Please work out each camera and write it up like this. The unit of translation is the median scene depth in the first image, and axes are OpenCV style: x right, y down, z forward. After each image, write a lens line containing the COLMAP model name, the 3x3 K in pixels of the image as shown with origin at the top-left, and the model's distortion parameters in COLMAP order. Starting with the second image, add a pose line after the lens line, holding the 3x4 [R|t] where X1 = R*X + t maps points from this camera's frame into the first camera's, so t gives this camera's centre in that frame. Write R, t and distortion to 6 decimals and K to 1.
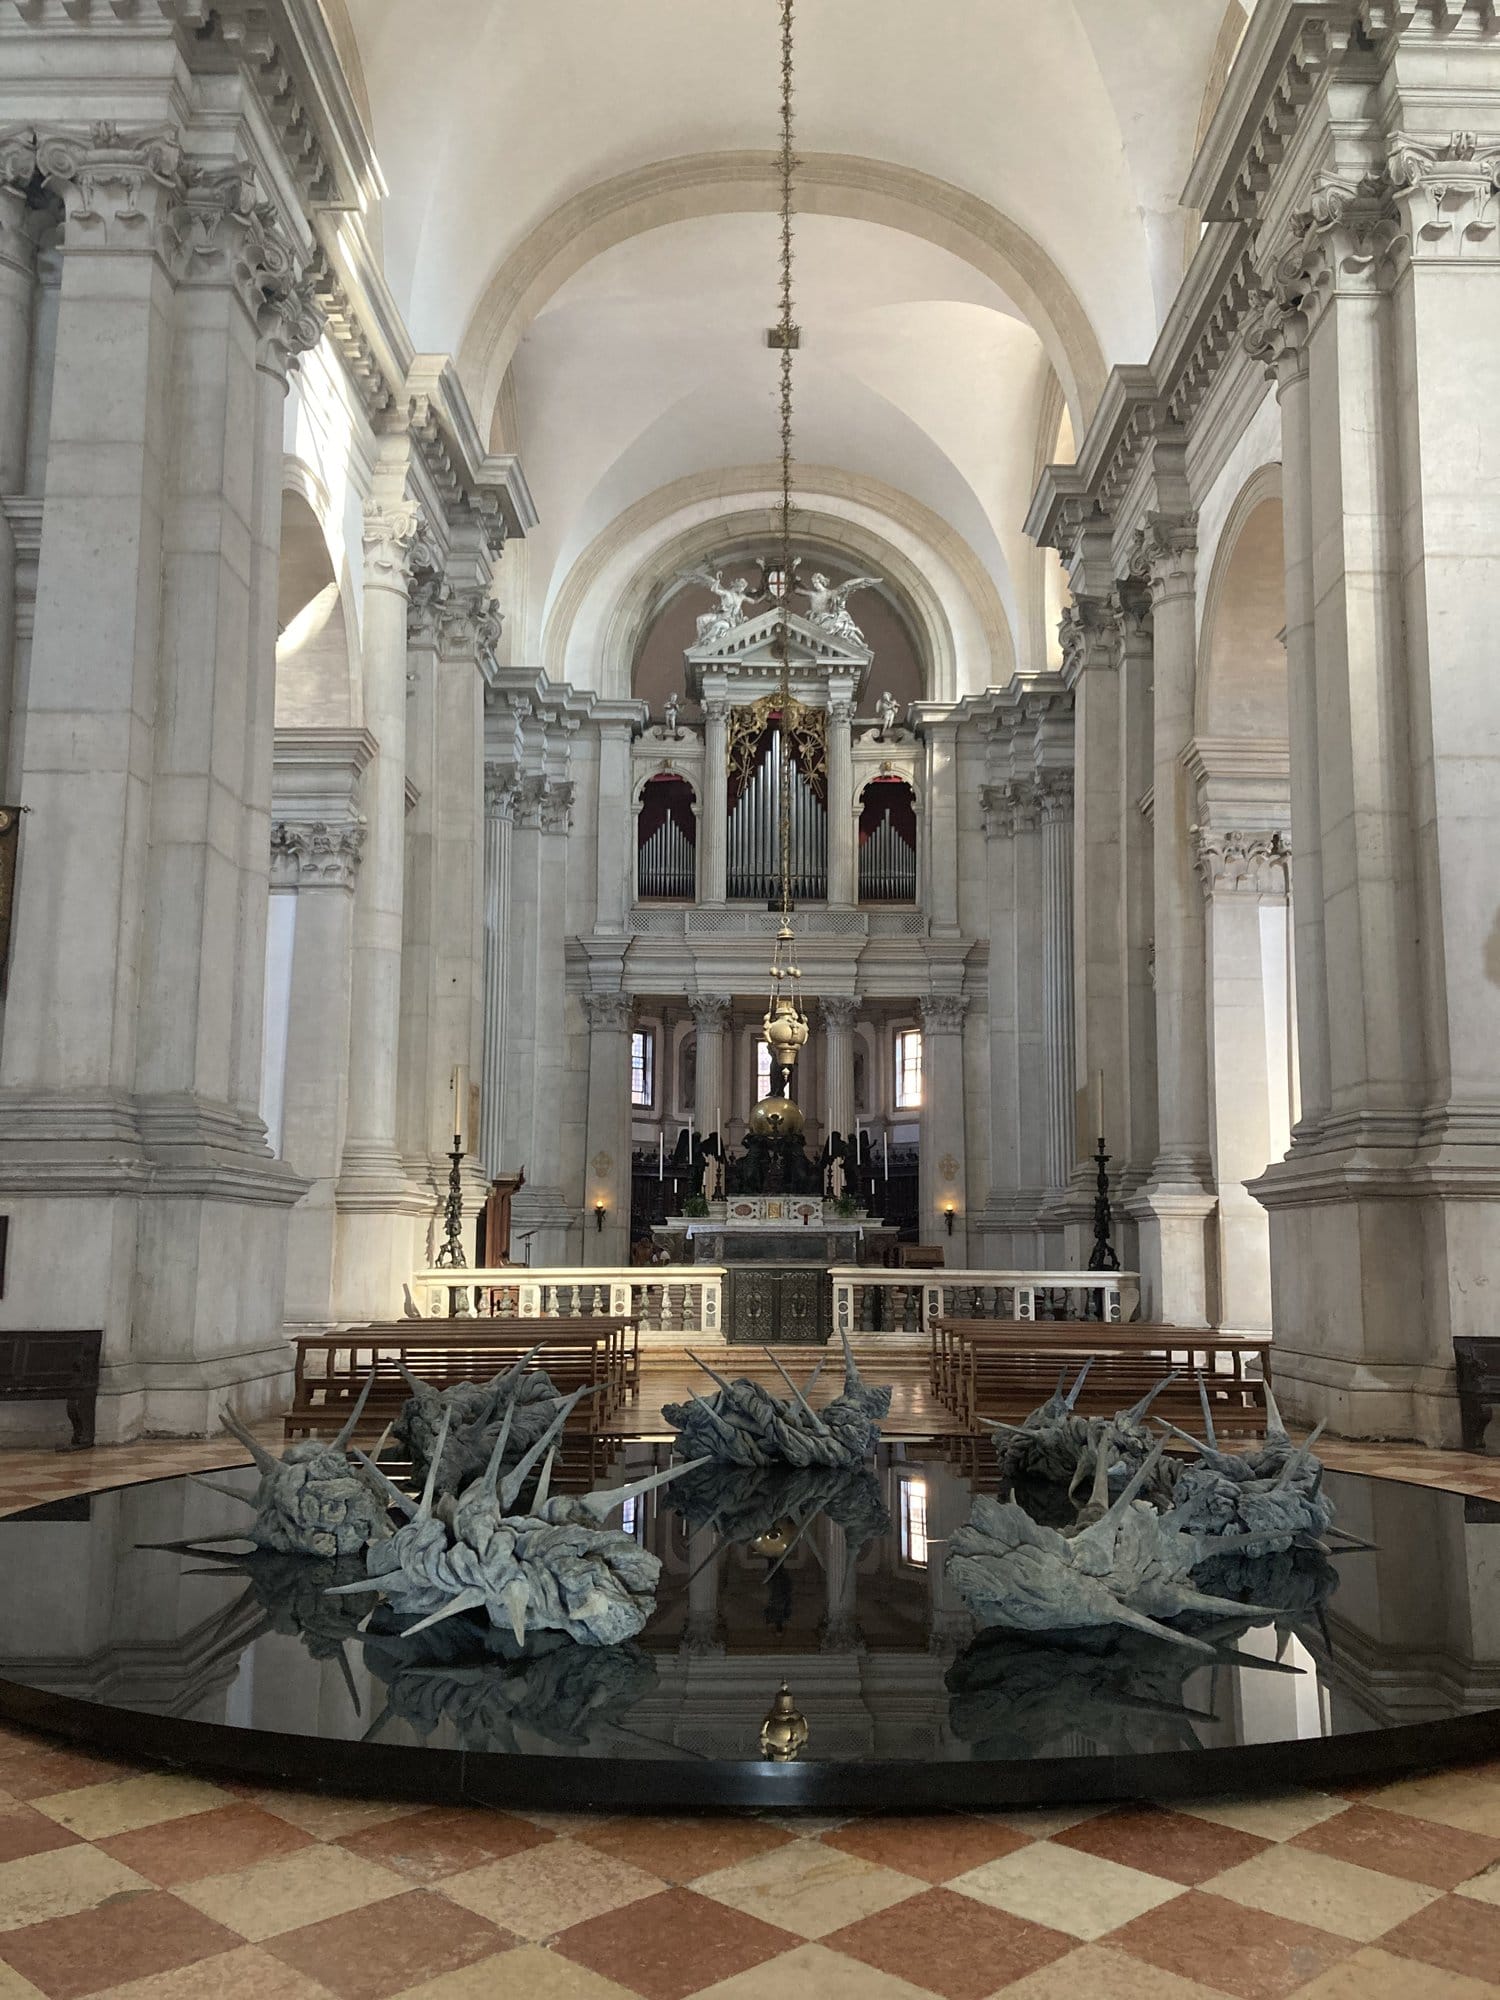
lens RADIAL K [[1936.7, 0, 750.0], [0, 1936.7, 1000.0], [0, 0, 1]] dist [0.010099, -0.154059]
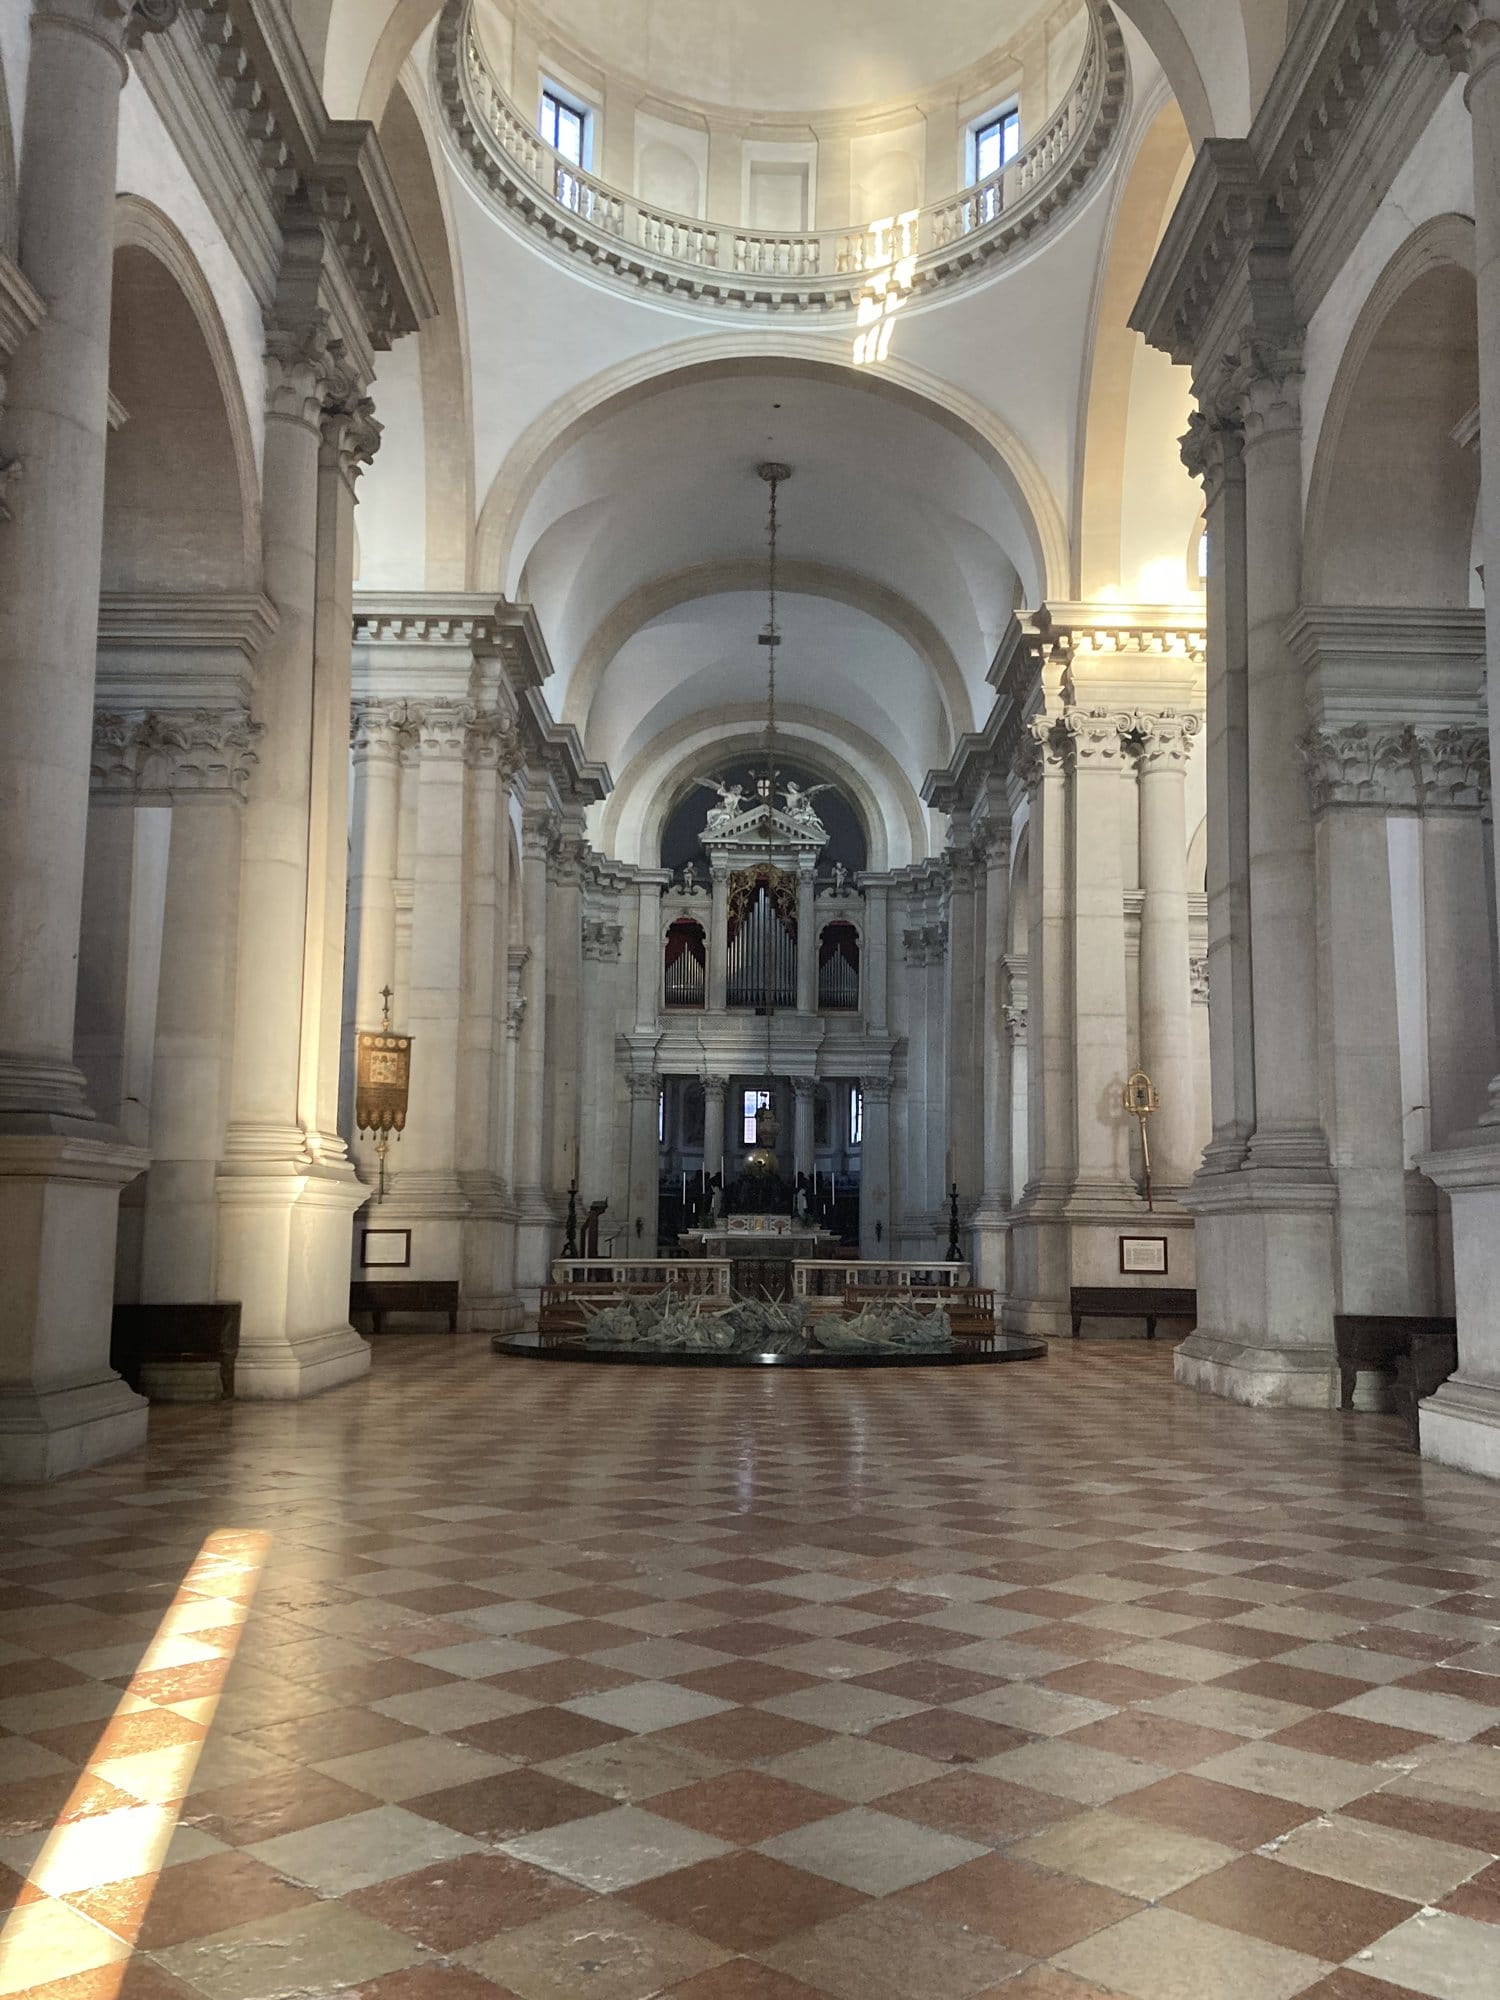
lens RADIAL K [[1936.7, 0, 750.0], [0, 1936.7, 1000.0], [0, 0, 1]] dist [0.010099, -0.154059]
pose [[0.999918, 0.006537, 0.010984, -0.010760], [-0.006493, 0.999970, -0.004121, -0.052437], [-0.011011, 0.004049, 0.999931, -0.446684]]
